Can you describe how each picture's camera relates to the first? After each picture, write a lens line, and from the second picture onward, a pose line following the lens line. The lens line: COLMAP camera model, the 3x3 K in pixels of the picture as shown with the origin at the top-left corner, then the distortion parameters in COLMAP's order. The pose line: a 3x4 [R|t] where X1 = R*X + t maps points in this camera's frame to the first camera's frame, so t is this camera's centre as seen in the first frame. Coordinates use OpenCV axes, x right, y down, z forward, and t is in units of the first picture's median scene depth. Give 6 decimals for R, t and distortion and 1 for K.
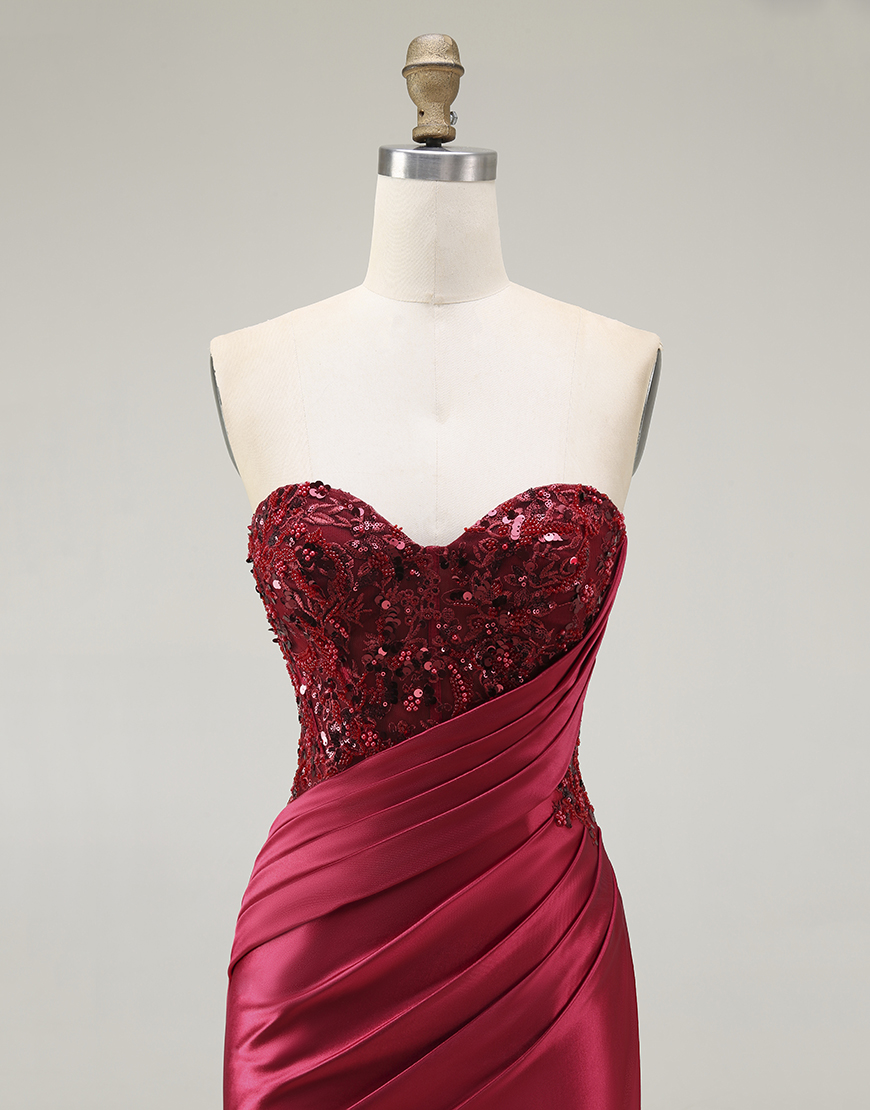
lens RADIAL K [[1768.8, 0, 436.3], [0, 1768.8, 557.1], [0, 0, 1]] dist [-0.046773, 0.000000]
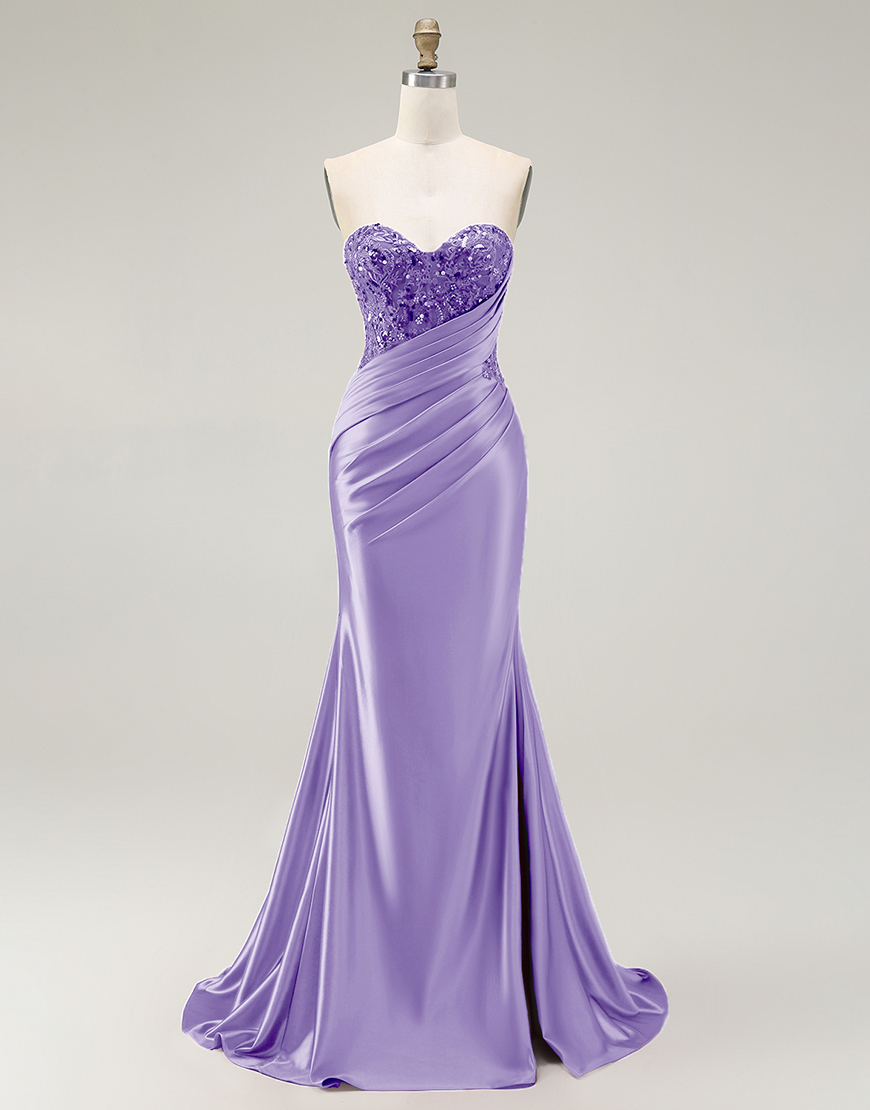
lens RADIAL K [[1766.1, 0, 433.9], [0, 1766.1, 550.6], [0, 0, 1]] dist [0.030093, 0.000000]
pose [[0.999942, -0.003677, 0.010130, -0.018788], [0.002954, 0.997506, 0.070515, 0.215932], [-0.010364, -0.070481, 0.997459, -1.294198]]
